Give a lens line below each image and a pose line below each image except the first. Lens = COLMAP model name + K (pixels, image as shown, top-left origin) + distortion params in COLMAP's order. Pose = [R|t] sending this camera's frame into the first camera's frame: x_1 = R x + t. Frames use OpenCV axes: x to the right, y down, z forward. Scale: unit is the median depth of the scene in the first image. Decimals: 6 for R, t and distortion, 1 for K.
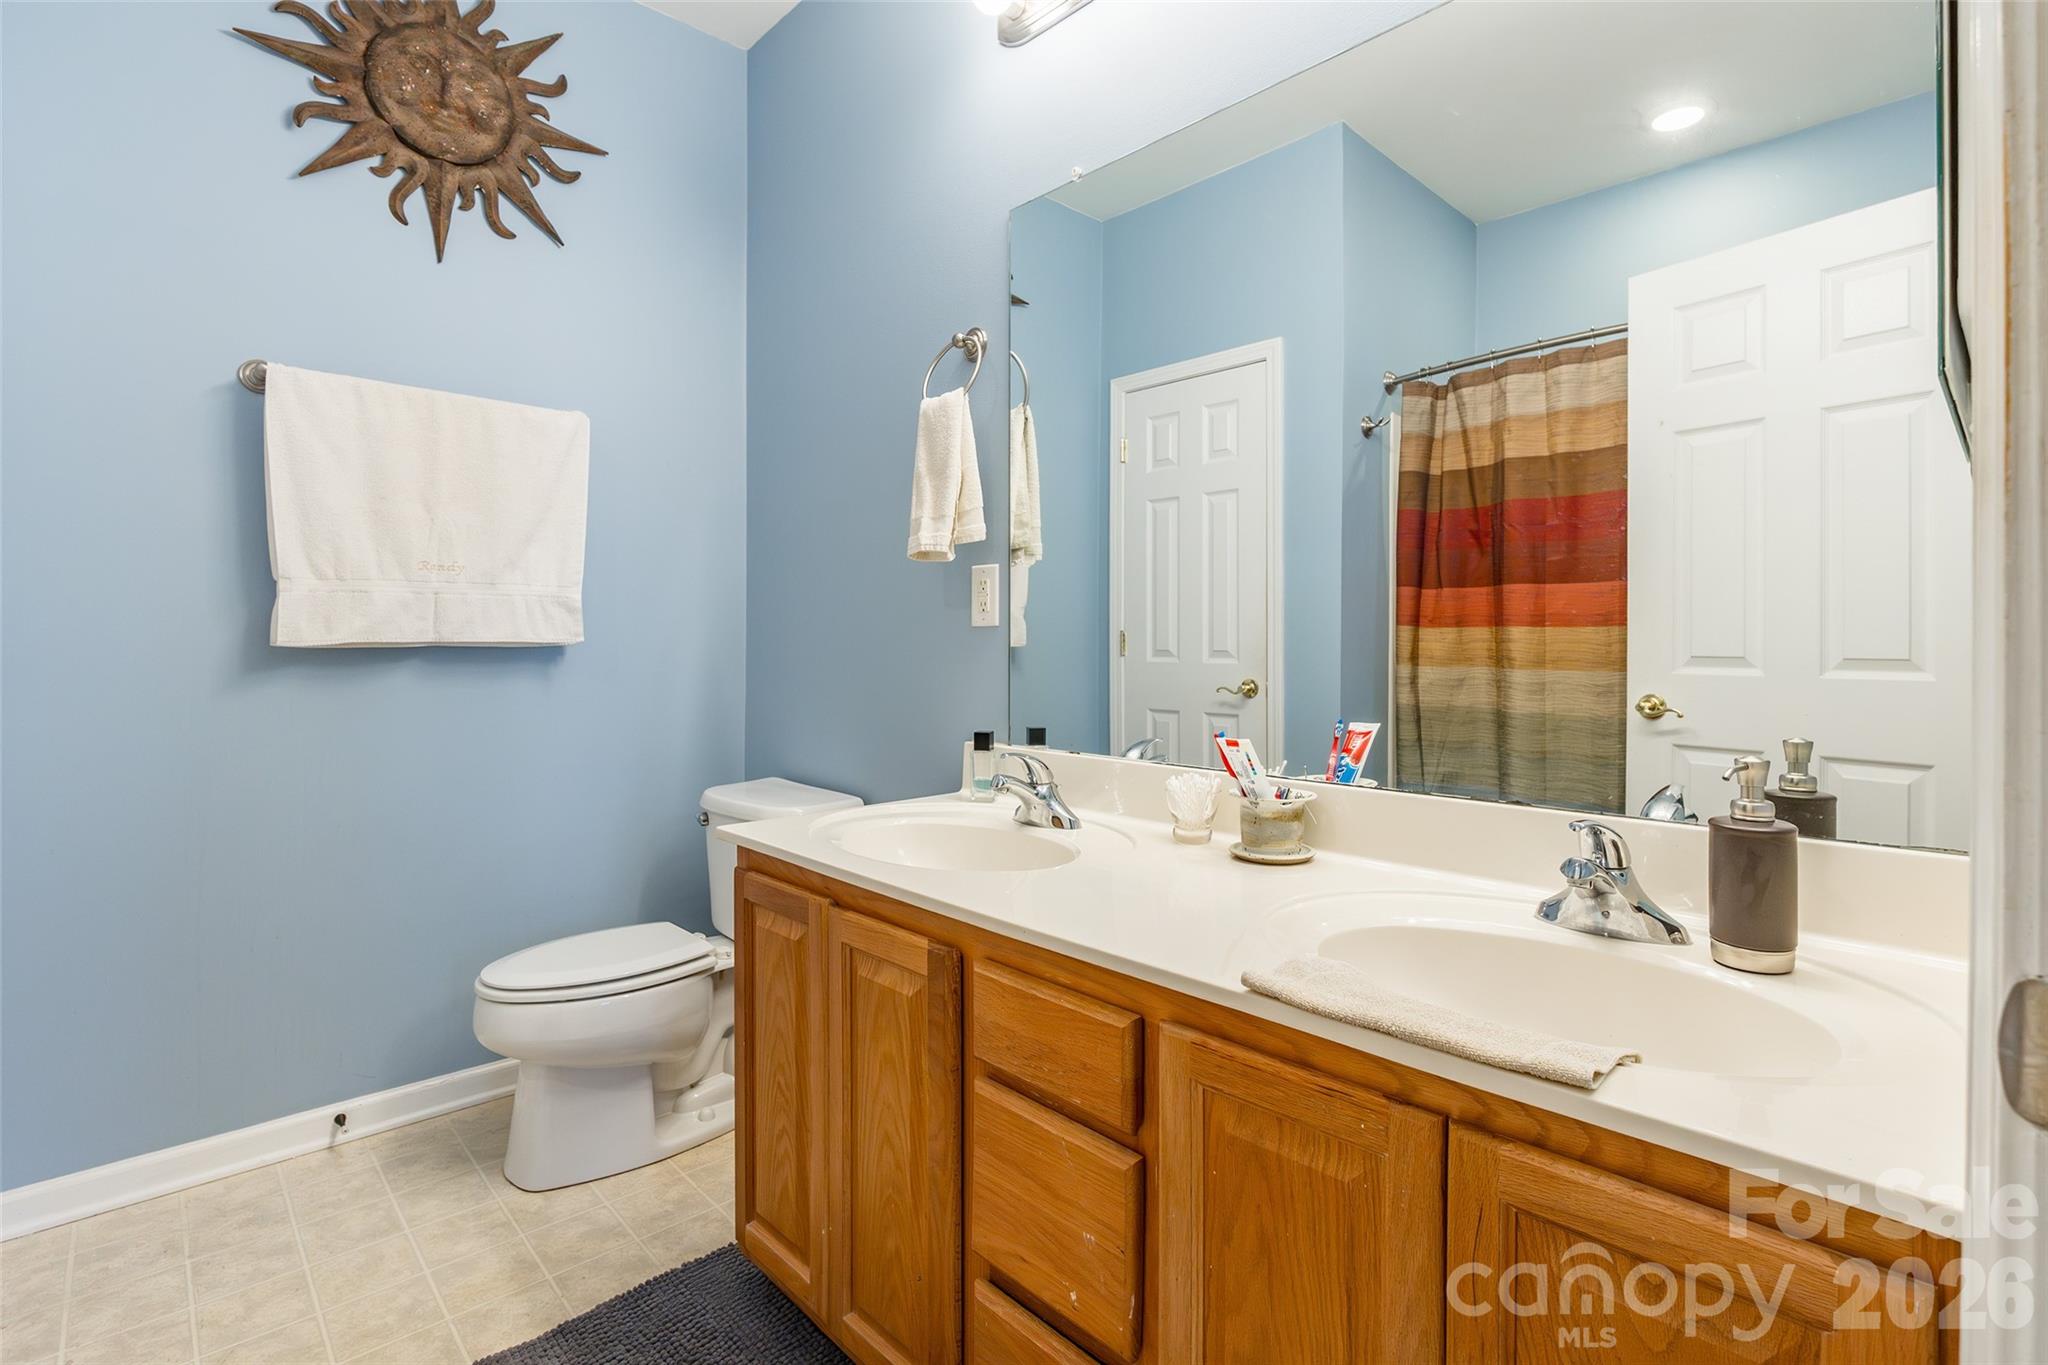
lens RADIAL K [[952.4, 0, 1021.8], [0, 952.4, 666.3], [0, 0, 1]] dist [-0.015446, 0.002902]
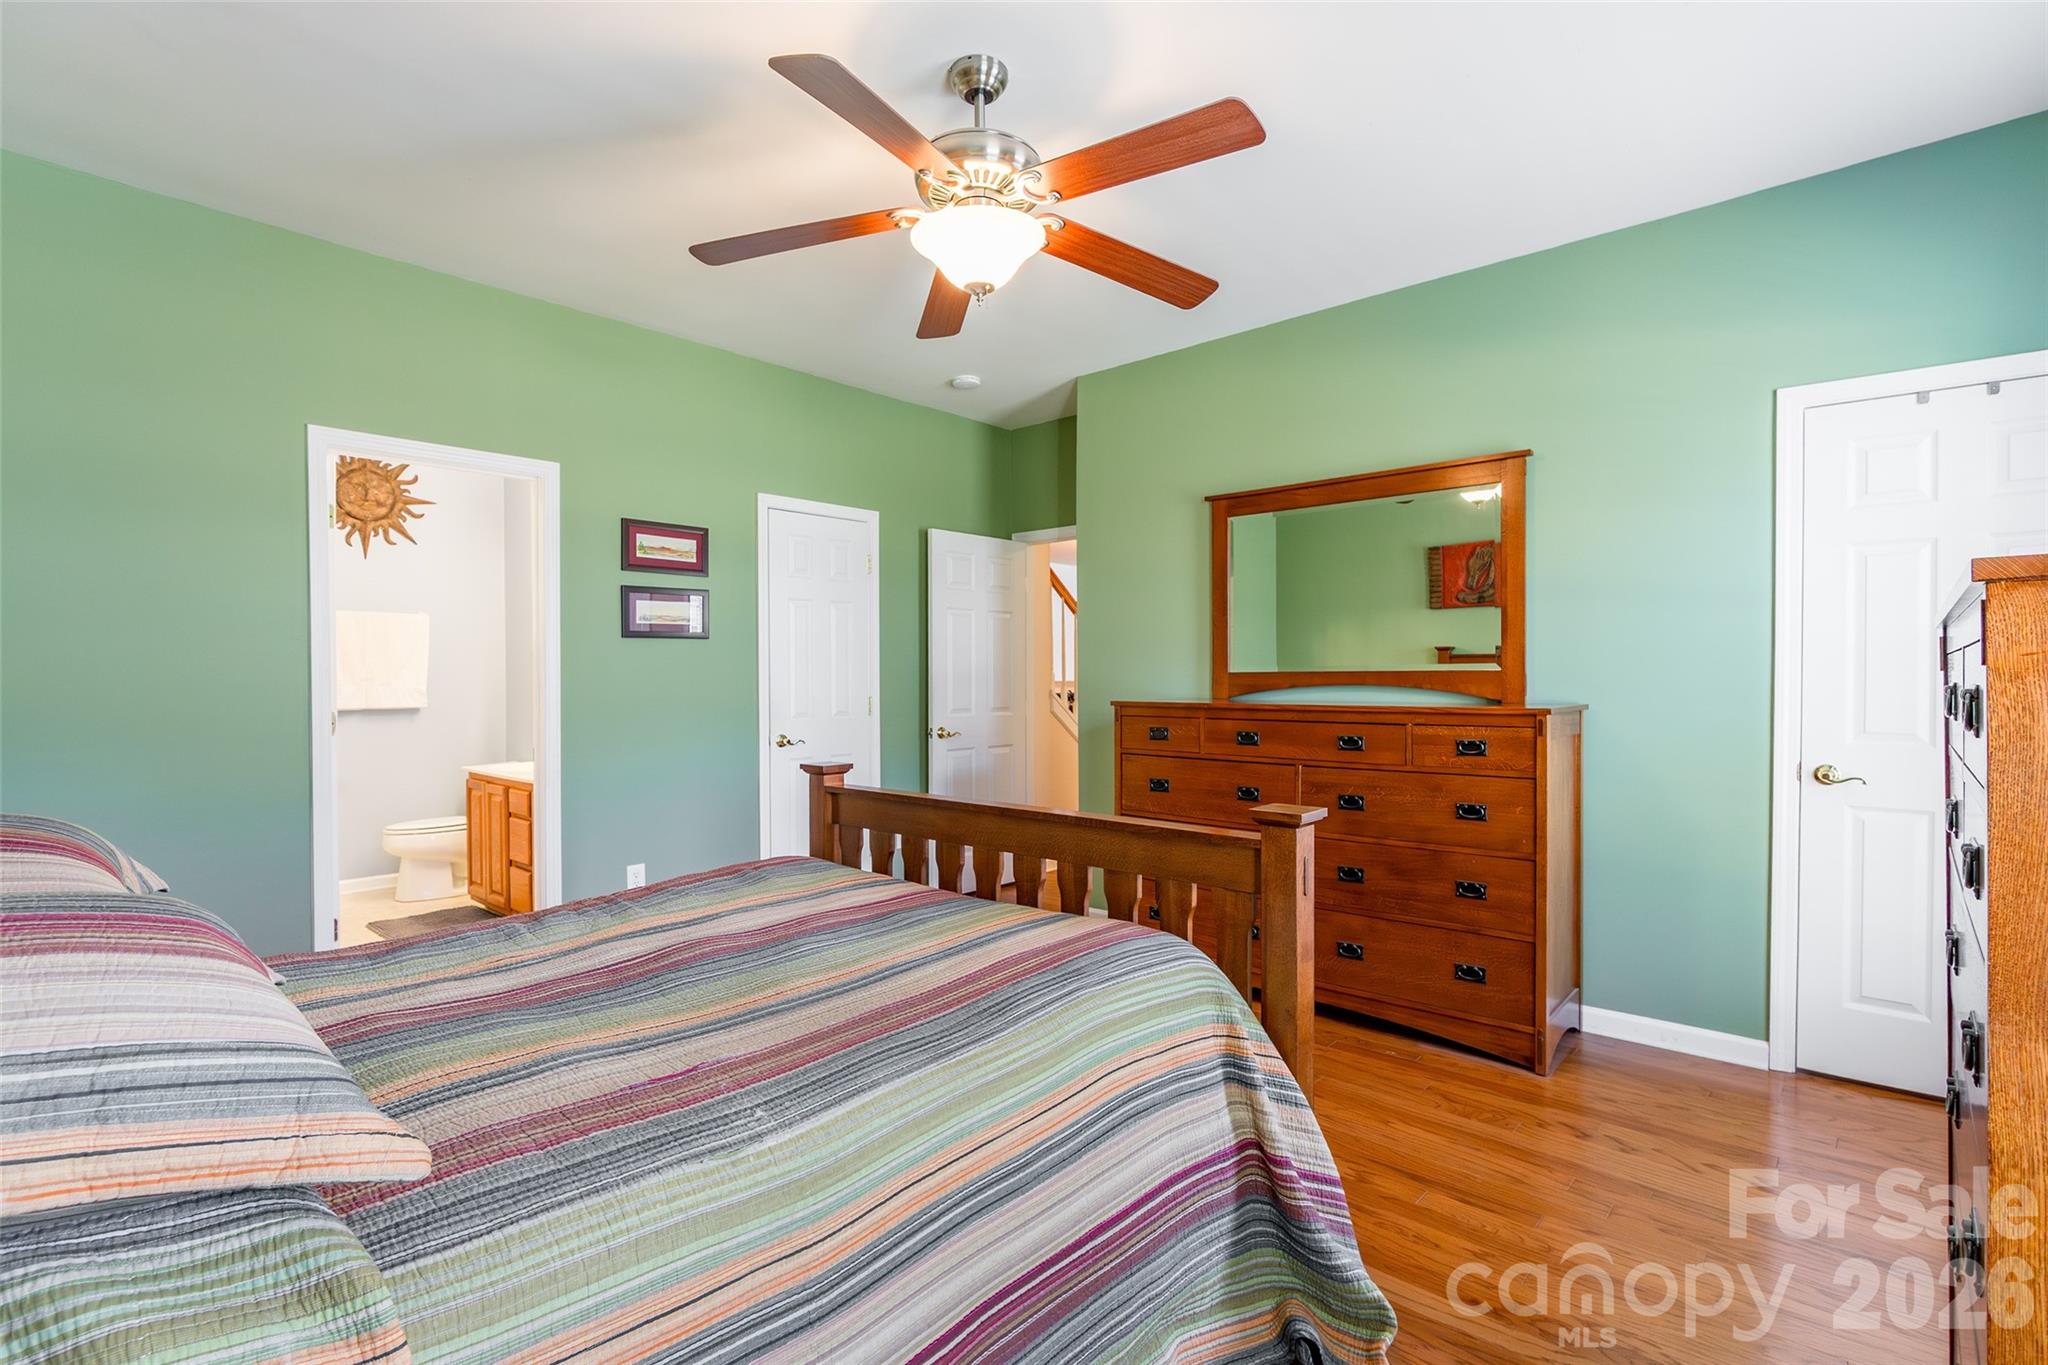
lens RADIAL K [[952.4, 0, 1014.5], [0, 952.4, 681.1], [0, 0, 1]] dist [-0.015446, 0.002902]
pose [[0.997309, -0.015399, 0.071684, 0.942330], [0.015749, 0.999867, -0.004317, -0.057297], [-0.071608, 0.005434, 0.997418, -1.669413]]
